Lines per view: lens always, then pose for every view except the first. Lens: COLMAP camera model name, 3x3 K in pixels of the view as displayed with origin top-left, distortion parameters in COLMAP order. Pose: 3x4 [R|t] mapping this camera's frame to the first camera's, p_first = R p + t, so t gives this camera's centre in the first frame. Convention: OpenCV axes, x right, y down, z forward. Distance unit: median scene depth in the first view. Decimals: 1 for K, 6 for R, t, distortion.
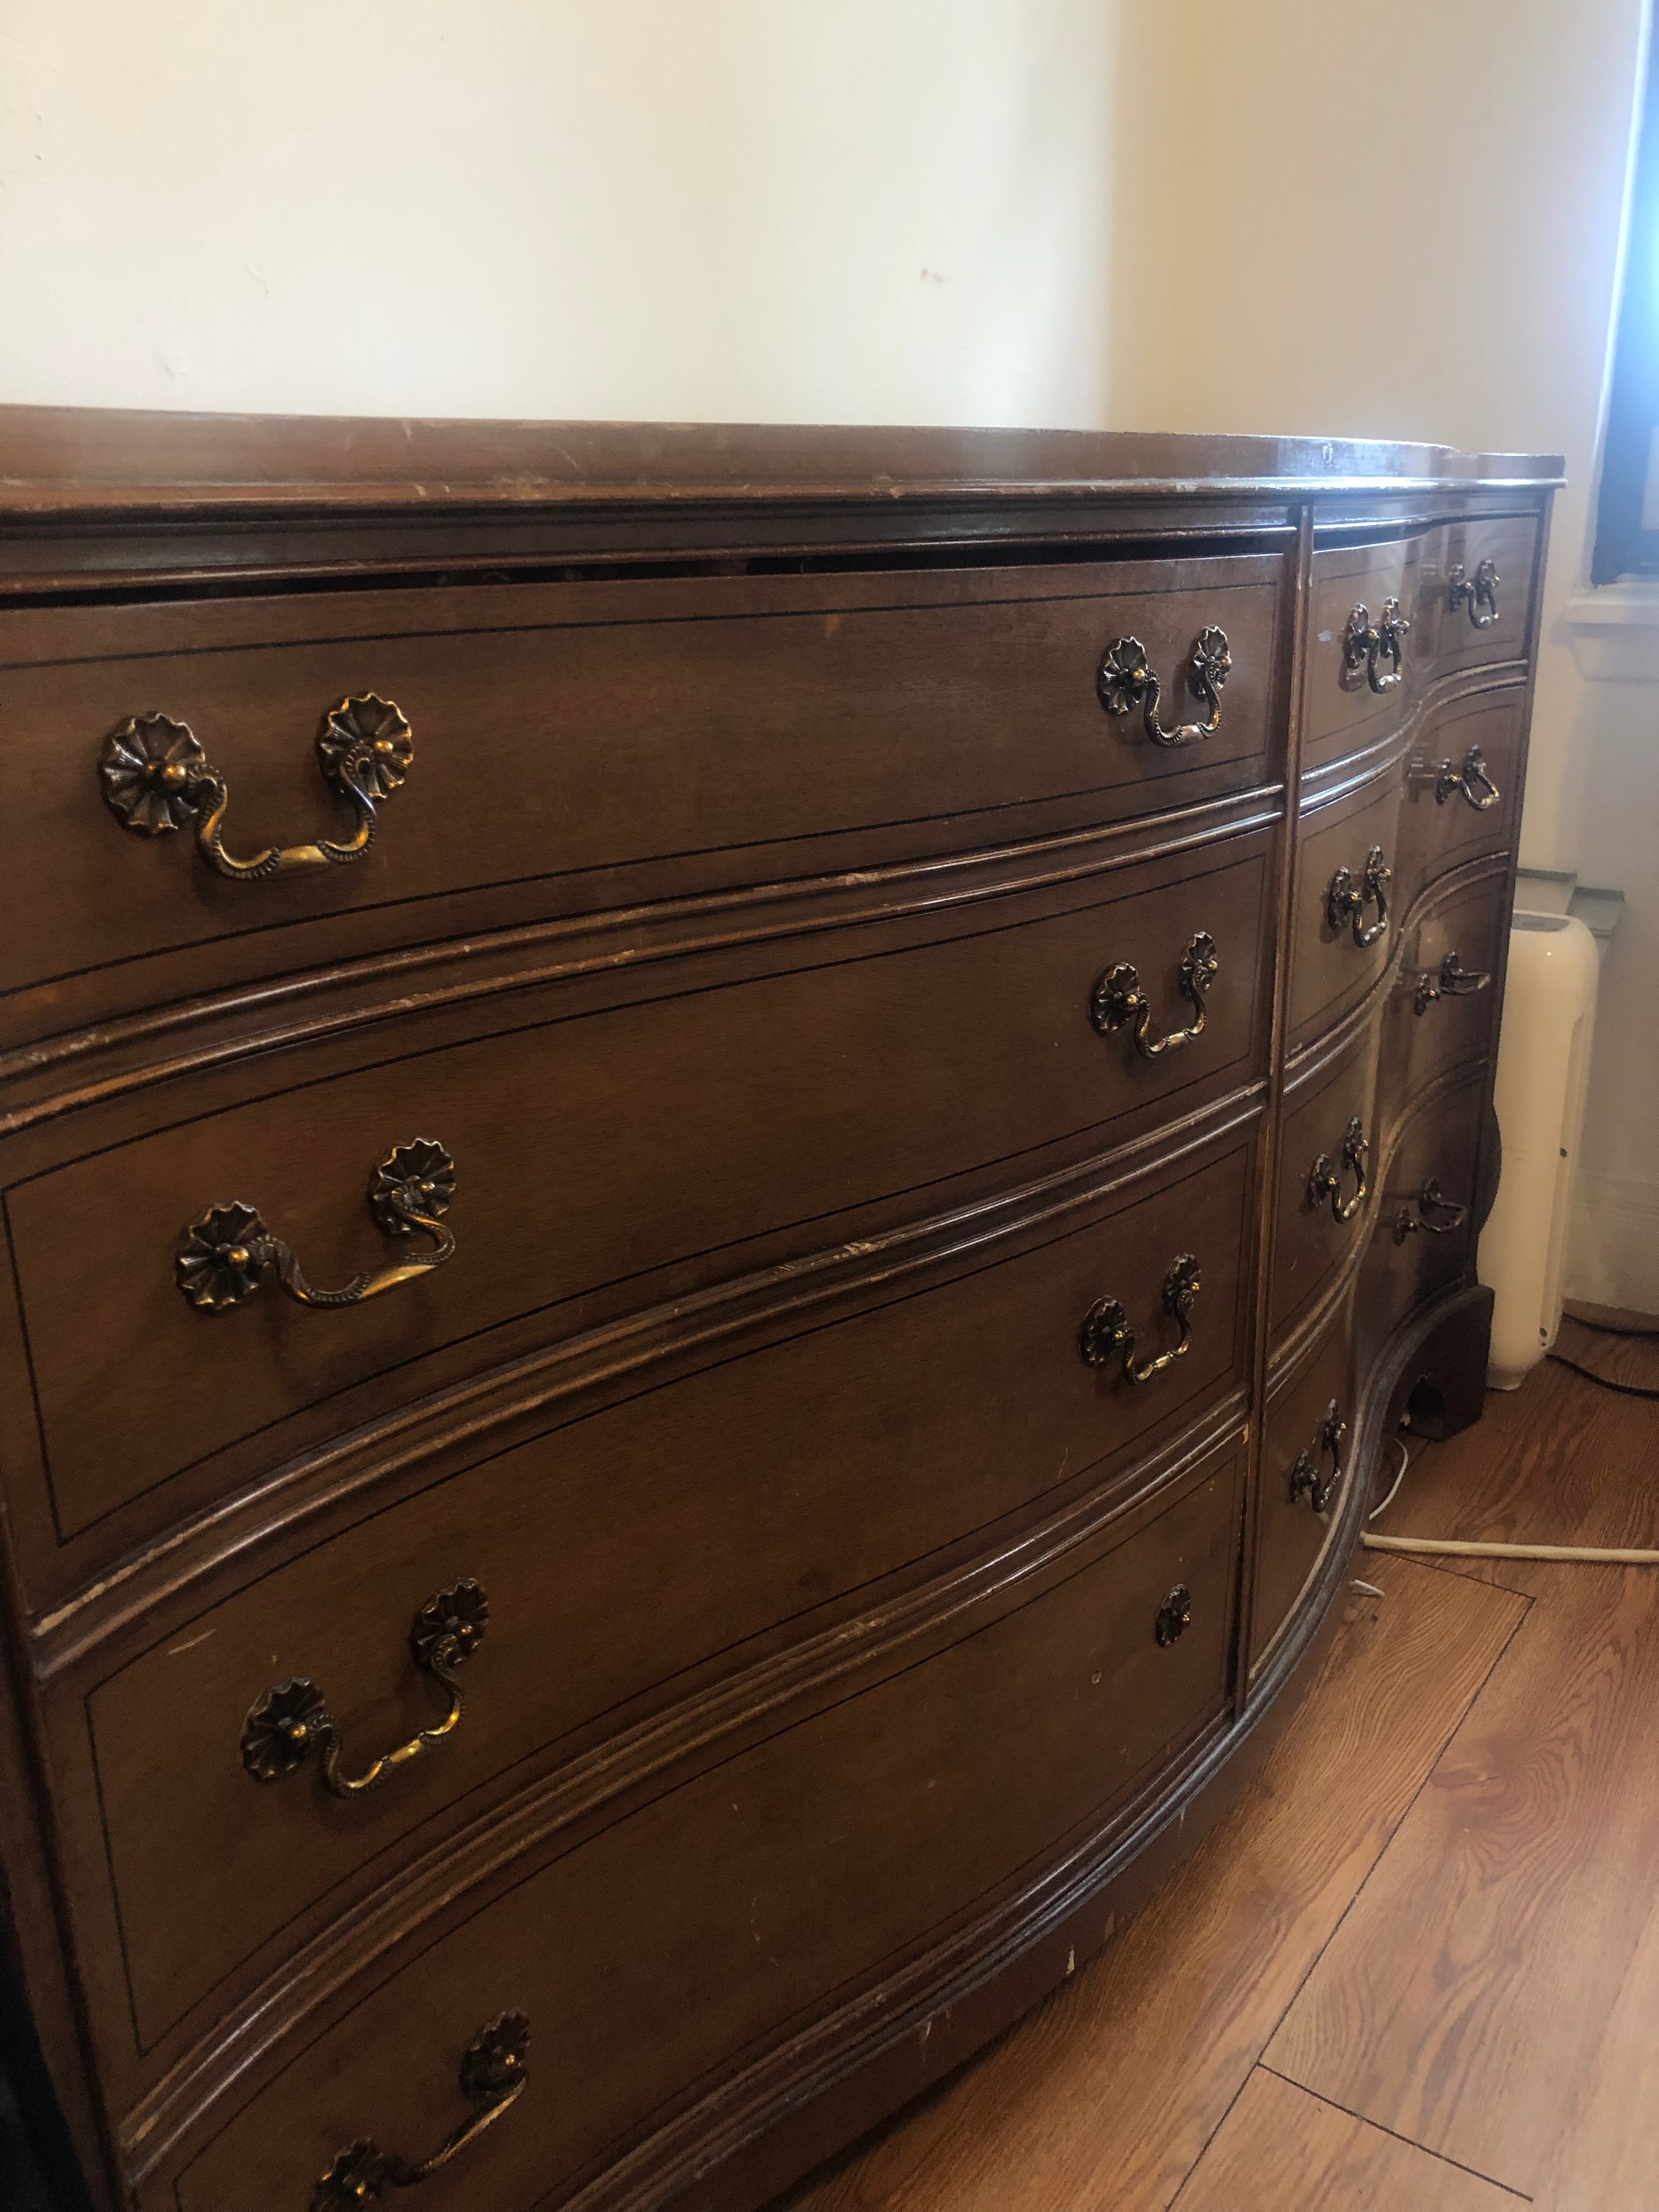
lens RADIAL K [[1894.5, 0, 827.0], [0, 1894.5, 1150.4], [0, 0, 1]] dist [0.187698, -0.596575]
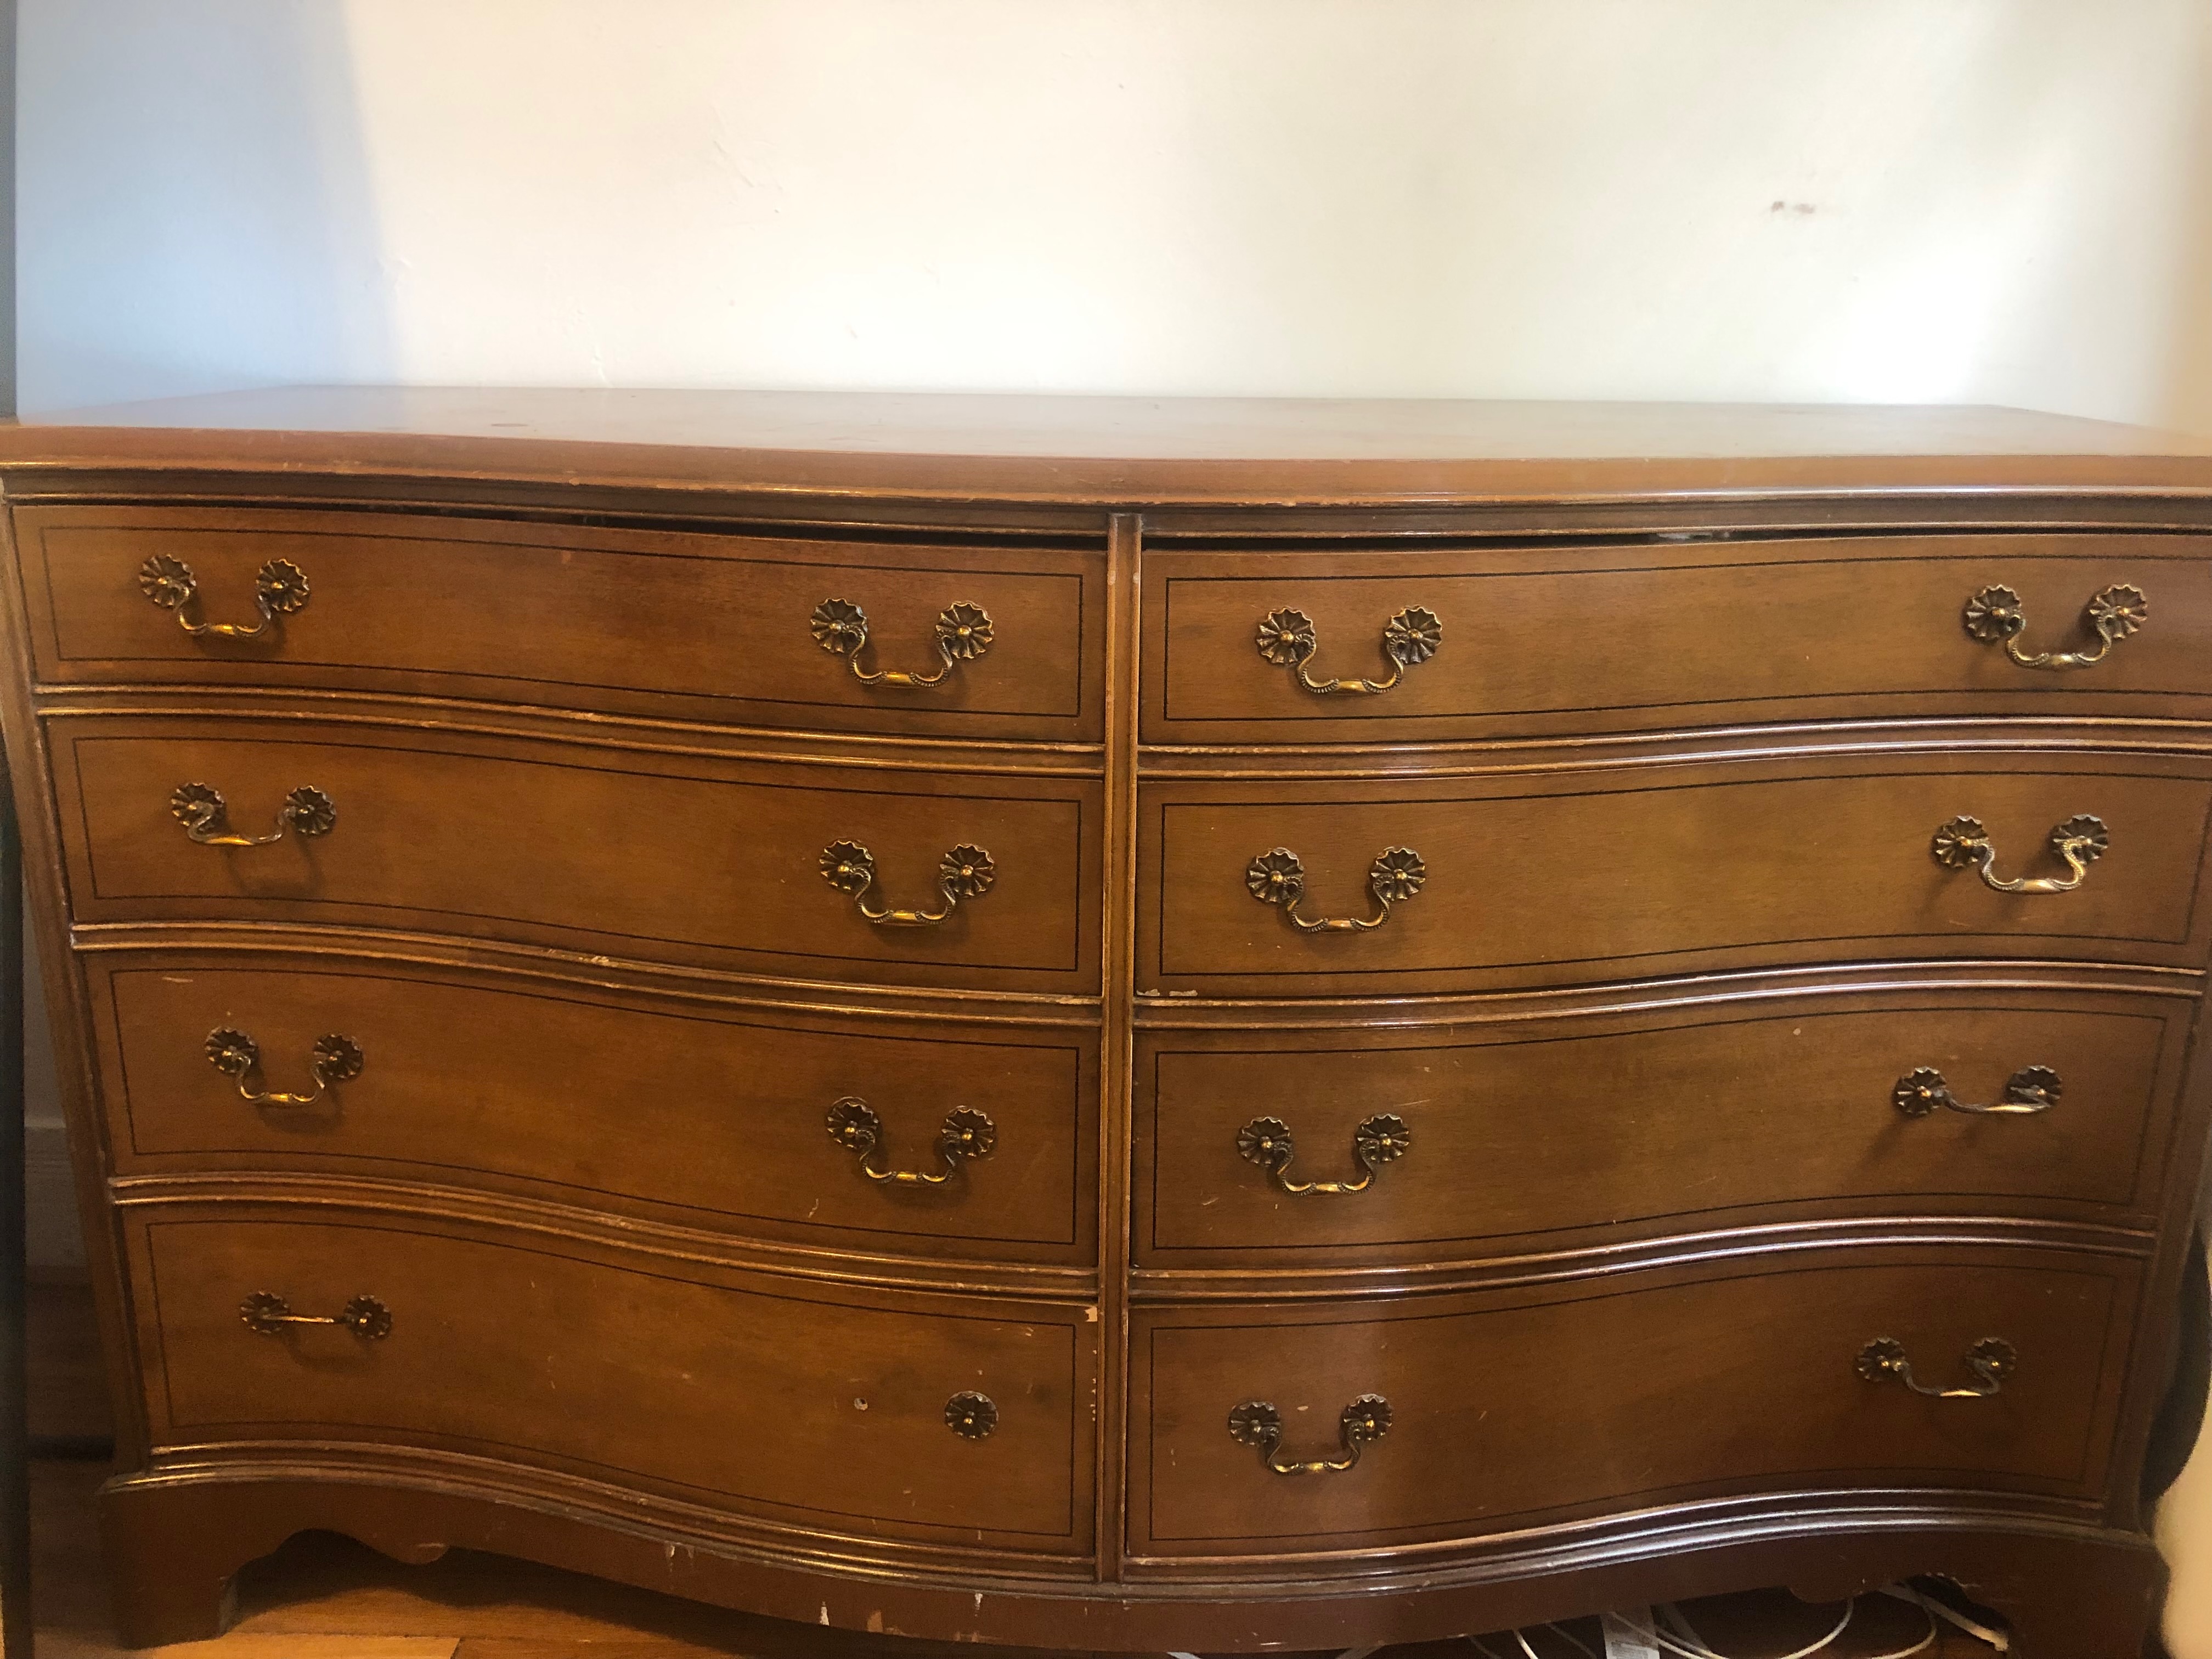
lens RADIAL K [[1836.7, 0, 1106.0], [0, 1836.7, 829.5], [0, 0, 1]] dist [-0.005496, -0.000544]
pose [[0.532908, 0.251322, -0.807989, 1.519434], [-0.293395, 0.950519, 0.102148, -0.344346], [0.793680, 0.182624, 0.580276, 0.510462]]
